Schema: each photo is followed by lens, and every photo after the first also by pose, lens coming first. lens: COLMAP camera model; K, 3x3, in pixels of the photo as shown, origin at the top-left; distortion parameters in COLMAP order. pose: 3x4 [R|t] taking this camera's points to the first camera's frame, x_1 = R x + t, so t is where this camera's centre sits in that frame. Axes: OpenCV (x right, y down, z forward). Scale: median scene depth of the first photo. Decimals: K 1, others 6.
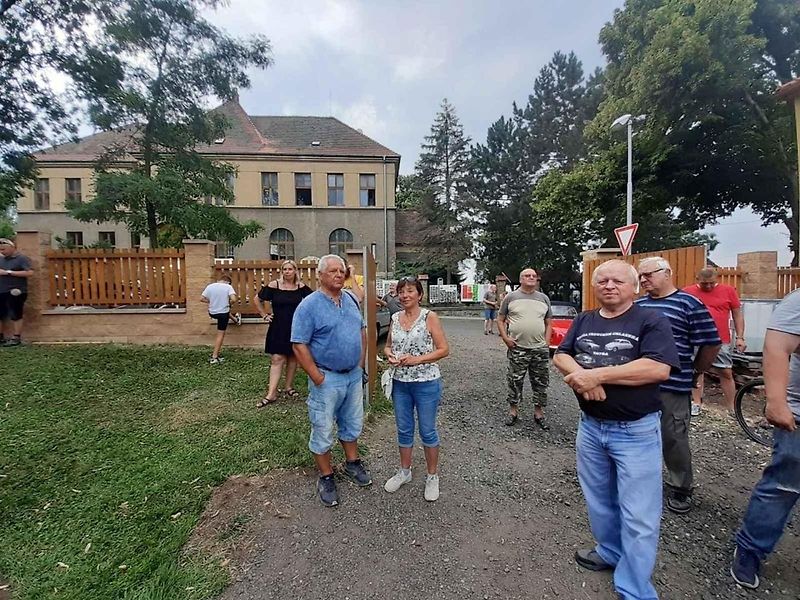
lens RADIAL K [[317.7, 0, 402.3], [0, 317.7, 302.9], [0, 0, 1]] dist [-0.013138, -0.000512]
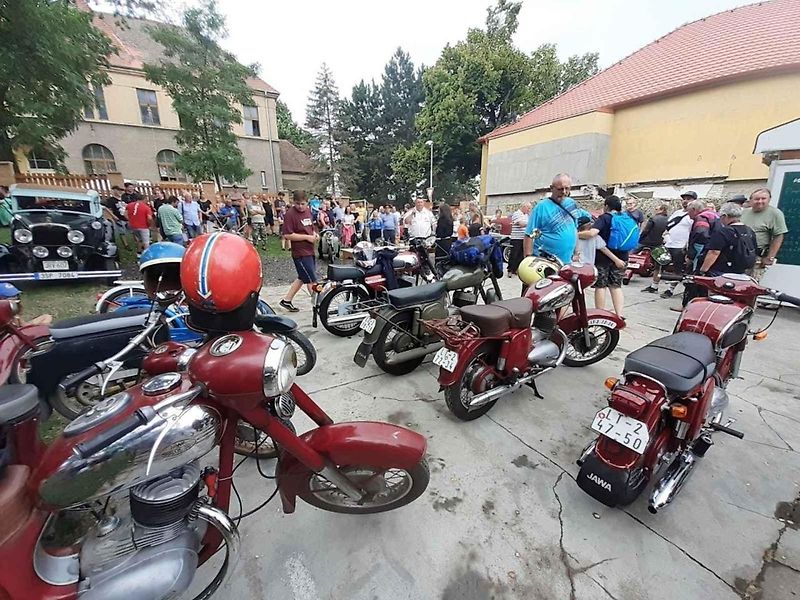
lens RADIAL K [[317.7, 0, 404.1], [0, 317.7, 301.1], [0, 0, 1]] dist [-0.013138, -0.000512]
pose [[0.875373, -0.122821, 0.467587, -0.305908], [0.007514, 0.970530, 0.240861, 0.013898], [-0.483390, -0.207330, 0.850499, -0.489928]]
